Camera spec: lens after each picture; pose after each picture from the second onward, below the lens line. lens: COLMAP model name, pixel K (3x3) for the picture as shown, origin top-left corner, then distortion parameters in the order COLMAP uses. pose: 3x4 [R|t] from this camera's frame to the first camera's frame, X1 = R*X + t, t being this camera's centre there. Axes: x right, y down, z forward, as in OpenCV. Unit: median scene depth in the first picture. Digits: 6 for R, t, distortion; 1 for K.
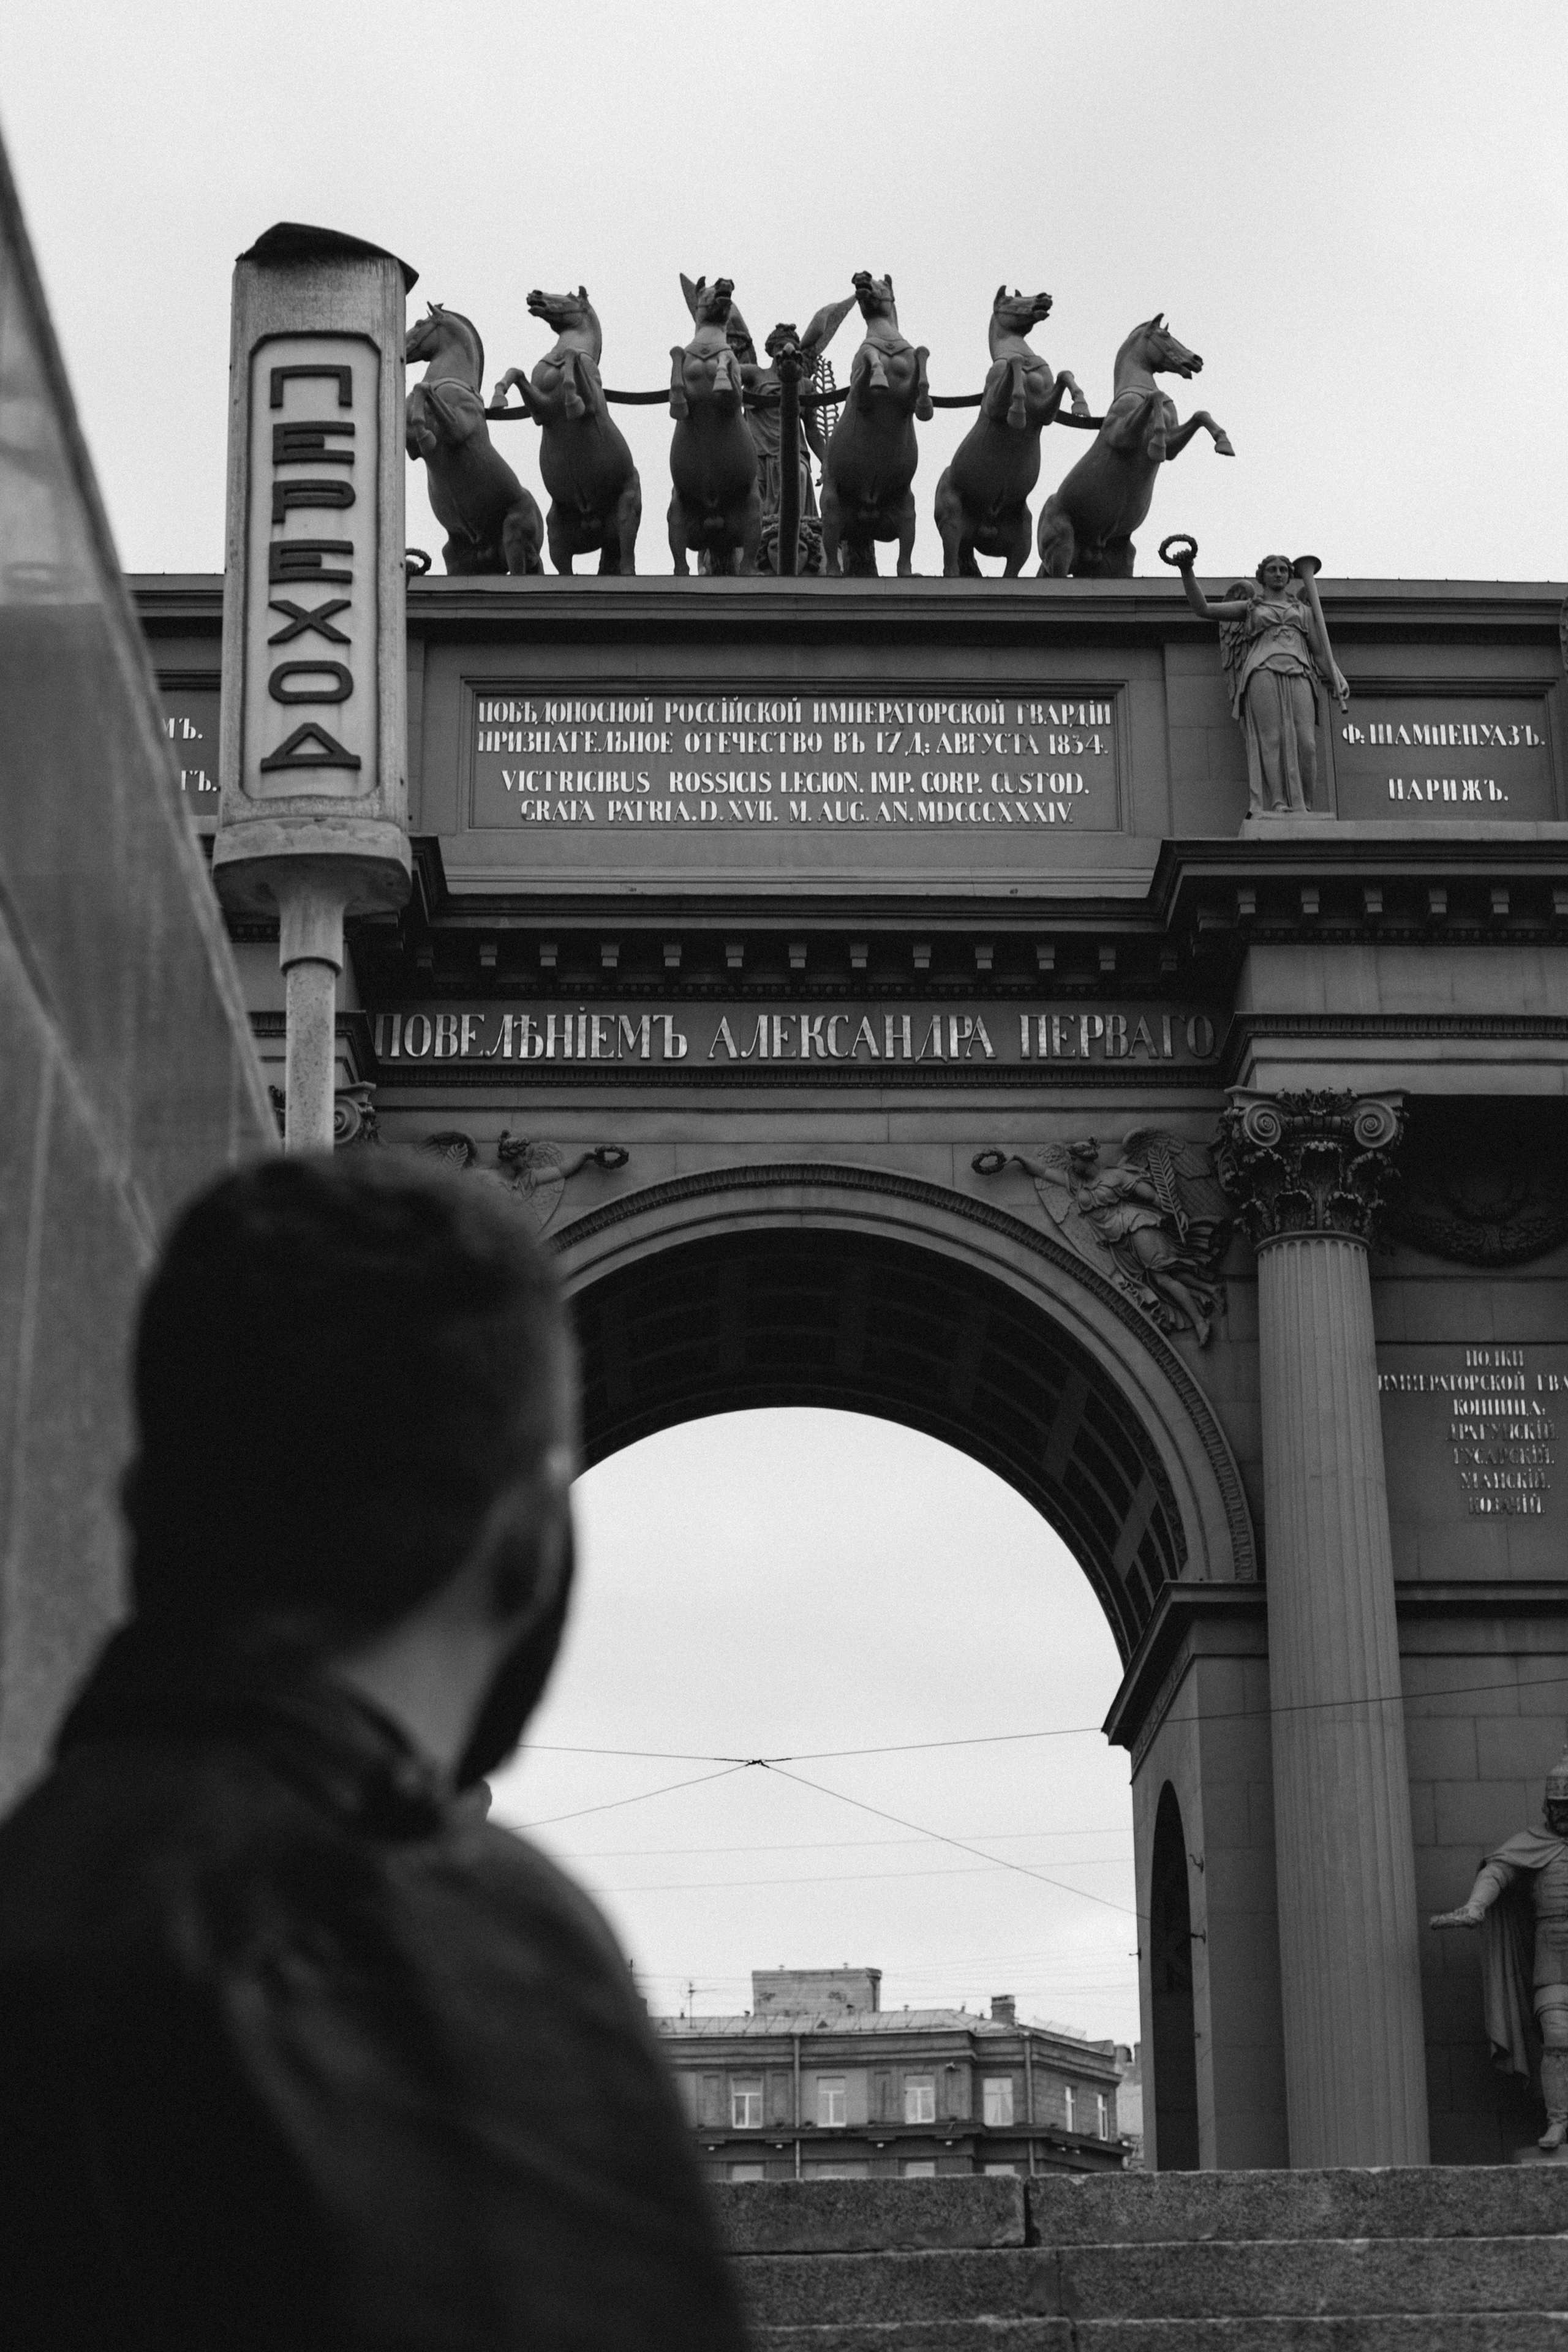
lens RADIAL K [[3404.0, 0, 784.0], [0, 3404.0, 1176.0], [0, 0, 1]] dist [-0.135288, 0.096130]
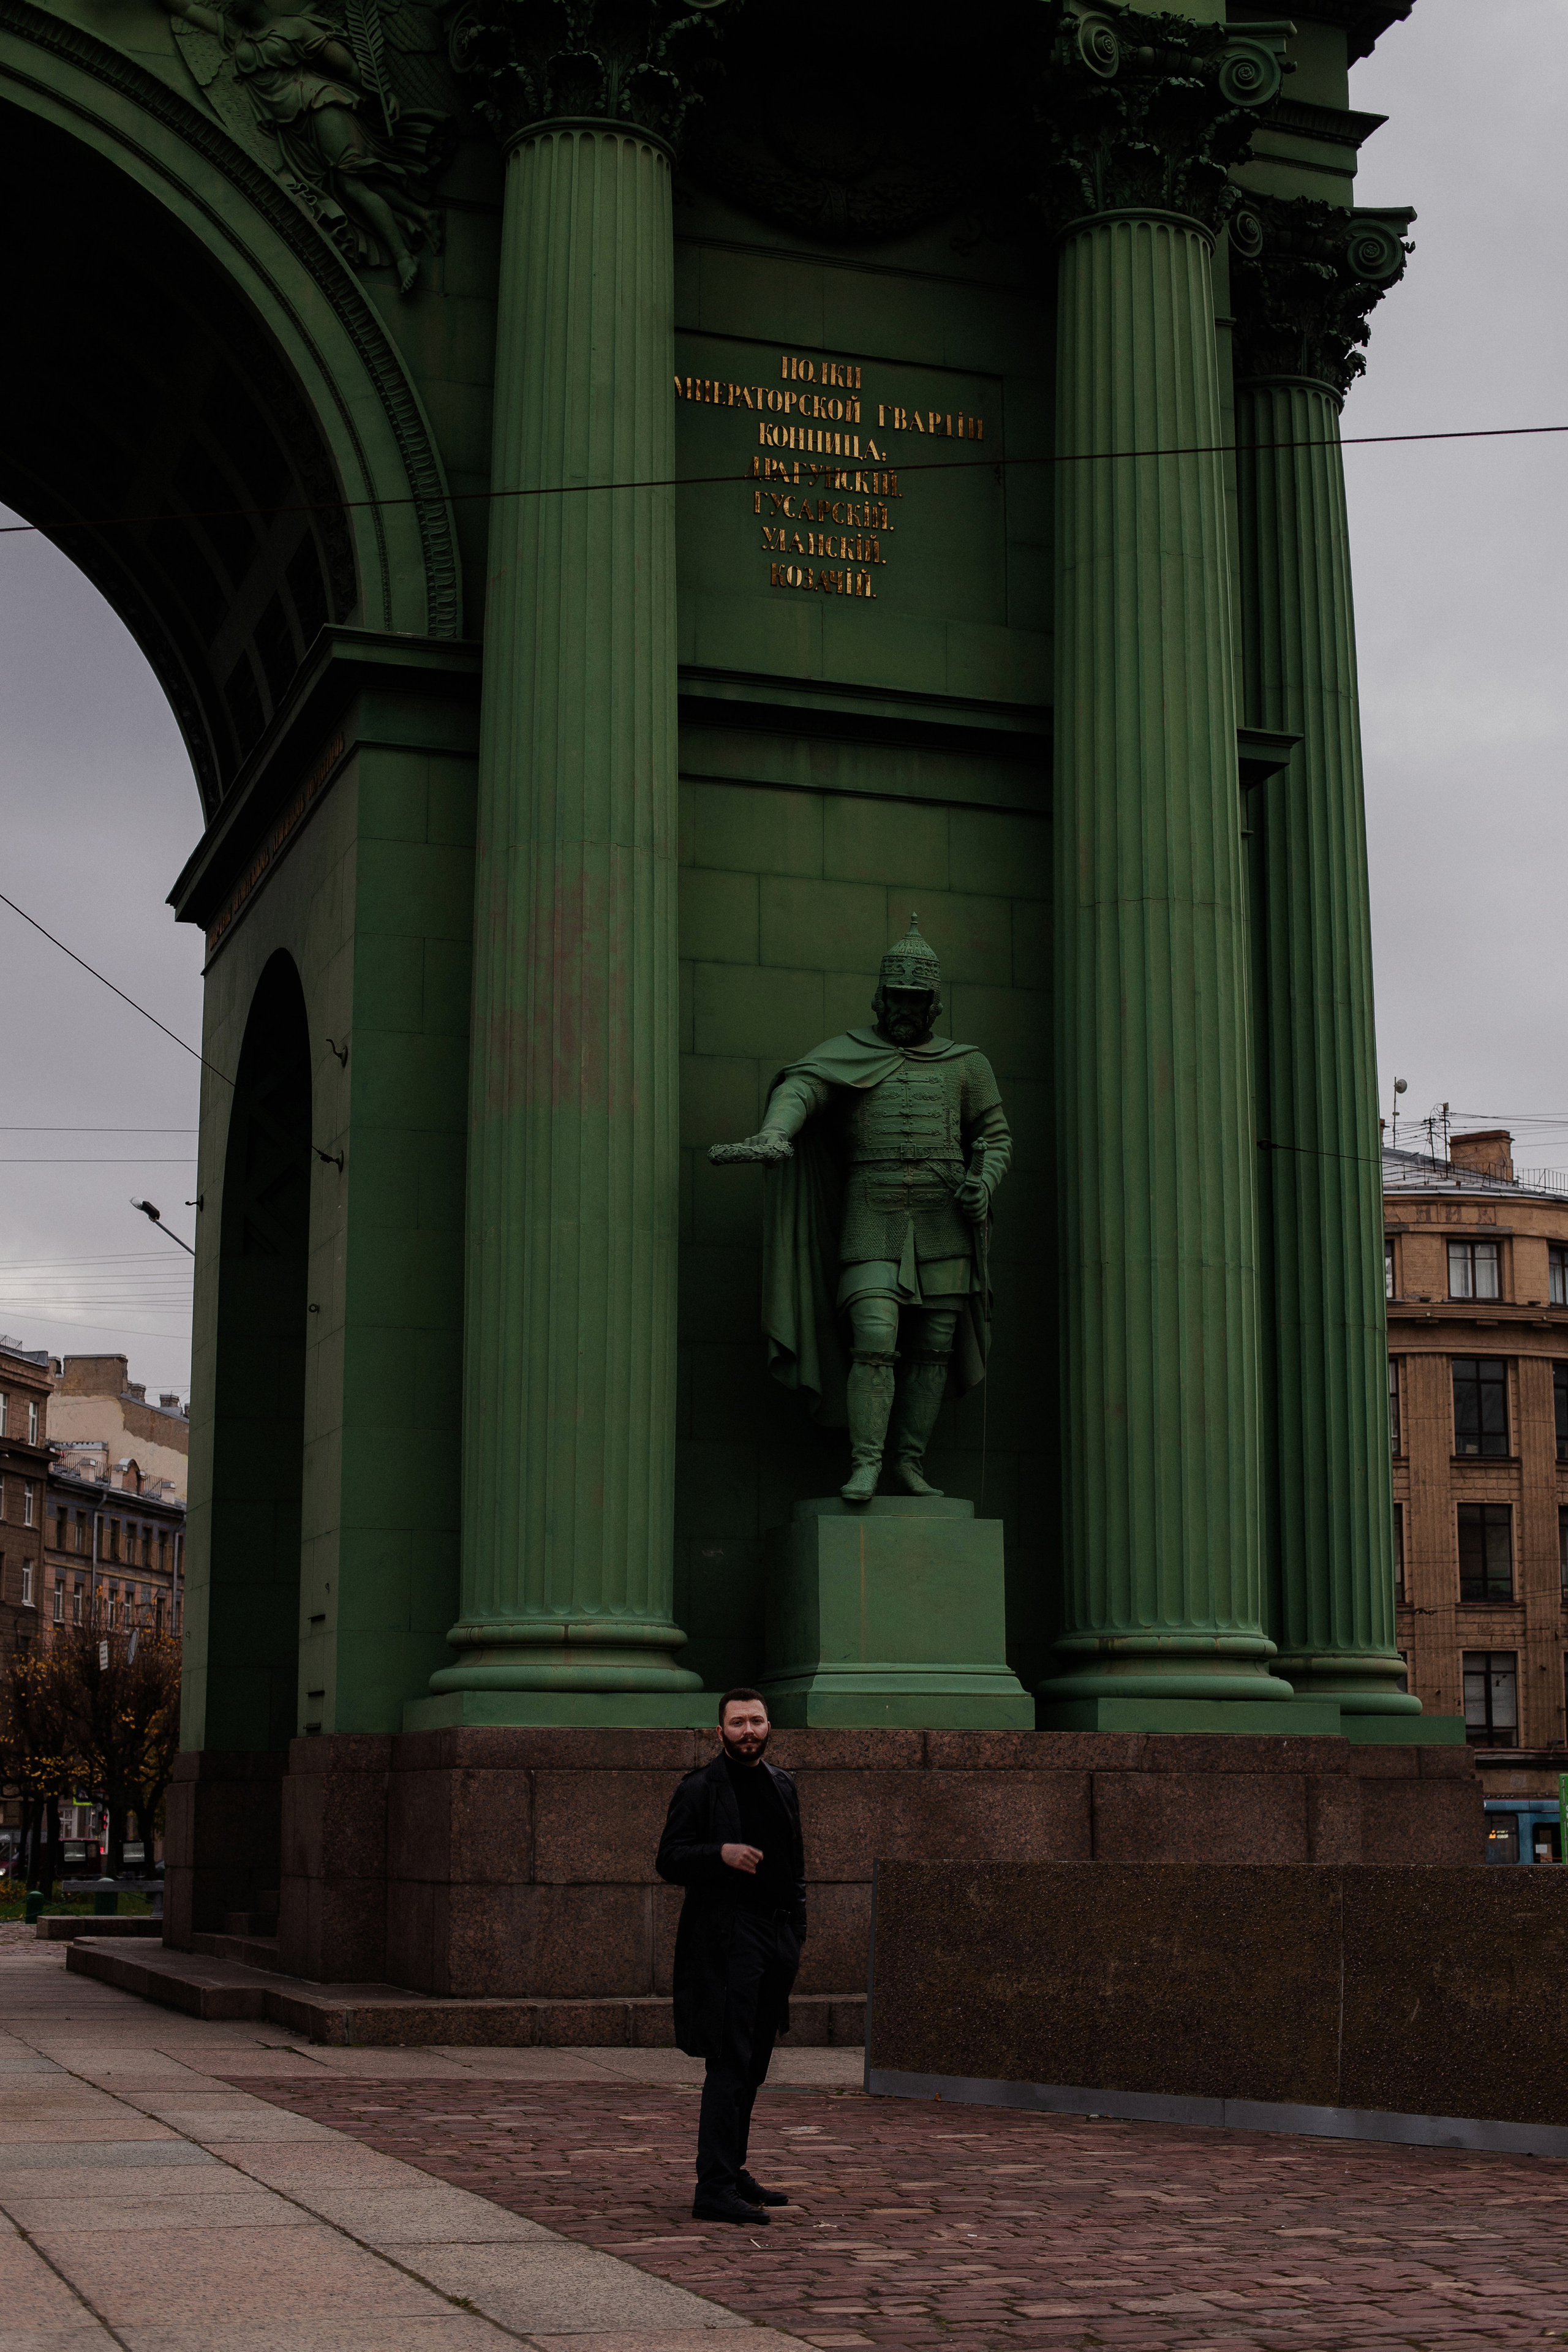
lens RADIAL K [[3404.0, 0, 784.0], [0, 3404.0, 1176.0], [0, 0, 1]] dist [-0.135288, 0.096130]
pose [[0.952288, 0.060309, 0.299185, 0.007343], [-0.117576, 0.977113, 0.177274, 0.093948], [-0.281646, -0.203993, 0.937583, 0.329877]]
